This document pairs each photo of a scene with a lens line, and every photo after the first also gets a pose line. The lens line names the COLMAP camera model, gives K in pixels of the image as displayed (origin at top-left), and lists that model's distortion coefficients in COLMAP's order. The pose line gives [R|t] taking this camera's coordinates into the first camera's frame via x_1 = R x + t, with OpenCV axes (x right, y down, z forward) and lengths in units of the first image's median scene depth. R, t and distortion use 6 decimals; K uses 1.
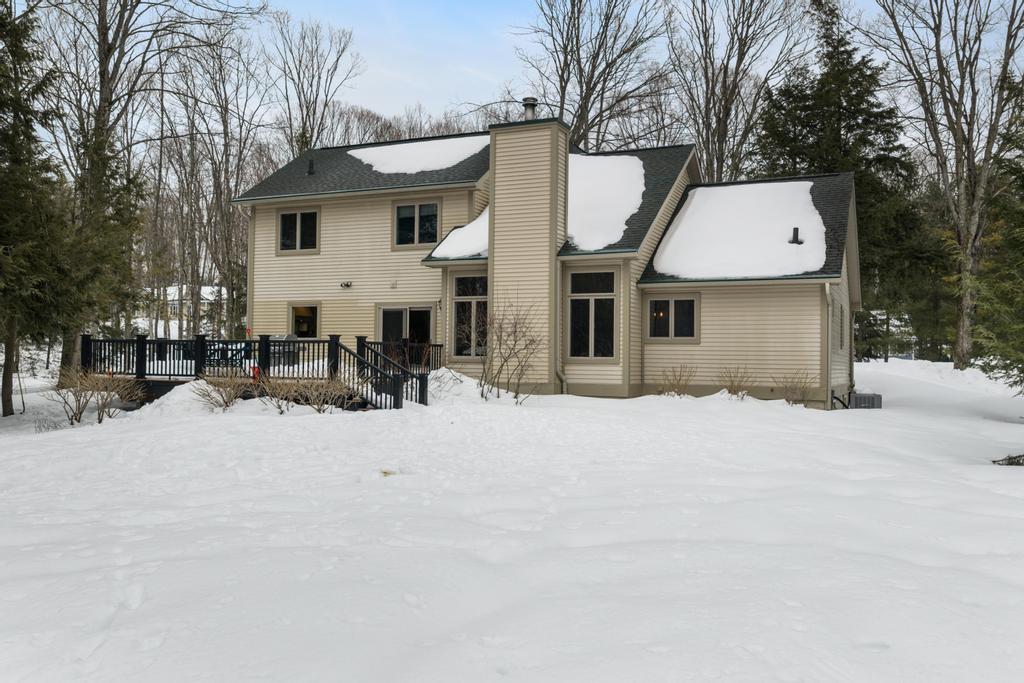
lens RADIAL K [[860.6, 0, 512.0], [0, 860.6, 341.5], [0, 0, 1]] dist [0.002150, -0.006426]
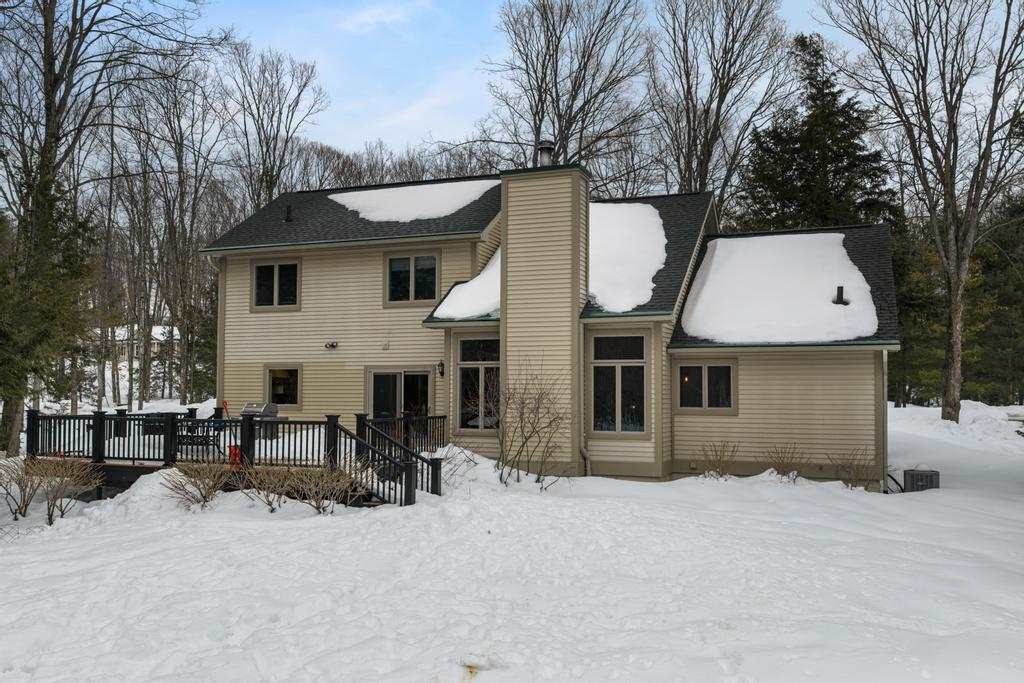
lens RADIAL K [[845.6, 0, 511.8], [0, 845.6, 362.1], [0, 0, 1]] dist [-0.004872, 0.002743]
pose [[0.998094, -0.005937, 0.061427, -0.057159], [0.006705, 0.999902, -0.012313, -0.035010], [-0.061347, 0.012701, 0.998036, 0.106872]]
